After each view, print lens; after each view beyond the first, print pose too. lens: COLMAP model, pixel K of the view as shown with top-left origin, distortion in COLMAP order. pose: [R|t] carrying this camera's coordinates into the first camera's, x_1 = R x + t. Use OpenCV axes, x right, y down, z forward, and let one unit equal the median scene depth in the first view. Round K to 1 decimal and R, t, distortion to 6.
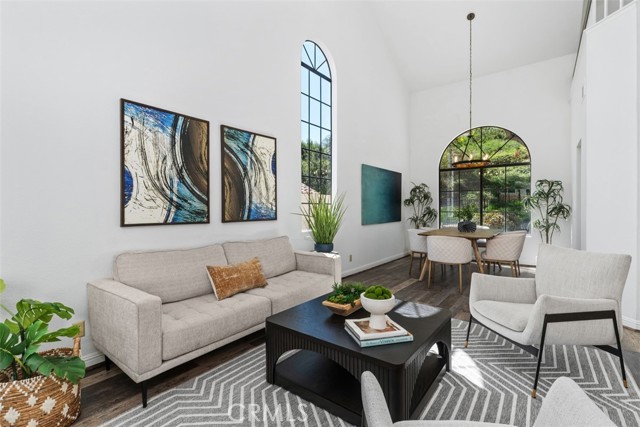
lens RADIAL K [[296.2, 0, 307.8], [0, 296.2, 215.2], [0, 0, 1]] dist [0.013769, -0.000343]
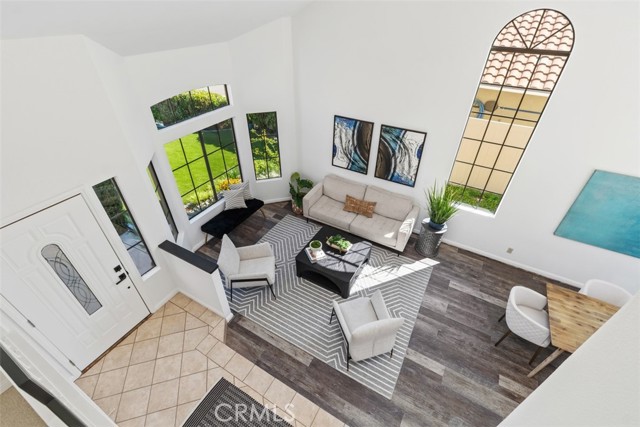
lens RADIAL K [[296.2, 0, 324.1], [0, 296.2, 208.0], [0, 0, 1]] dist [0.013769, -0.000343]
pose [[0.149435, 0.578456, -0.801909, 1.182749], [-0.015850, 0.812312, 0.583007, -0.833715], [0.988644, -0.074411, 0.130557, 0.408947]]
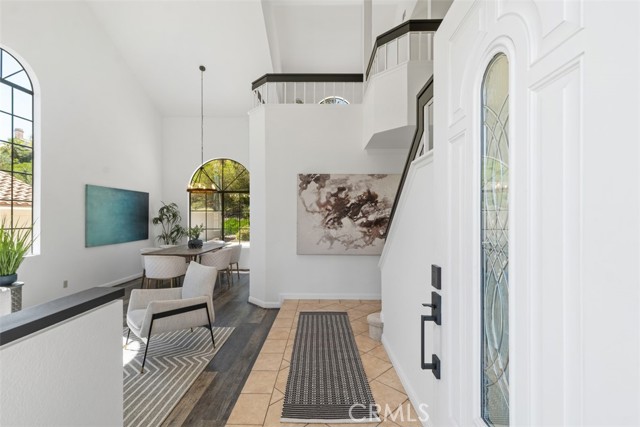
lens RADIAL K [[296.2, 0, 316.7], [0, 296.2, 216.3], [0, 0, 1]] dist [0.013769, -0.000343]
pose [[0.796884, -0.000009, 0.604132, 0.318442], [0.014810, 0.999700, -0.019521, -0.062462], [-0.603951, 0.024503, 0.796645, -0.380224]]
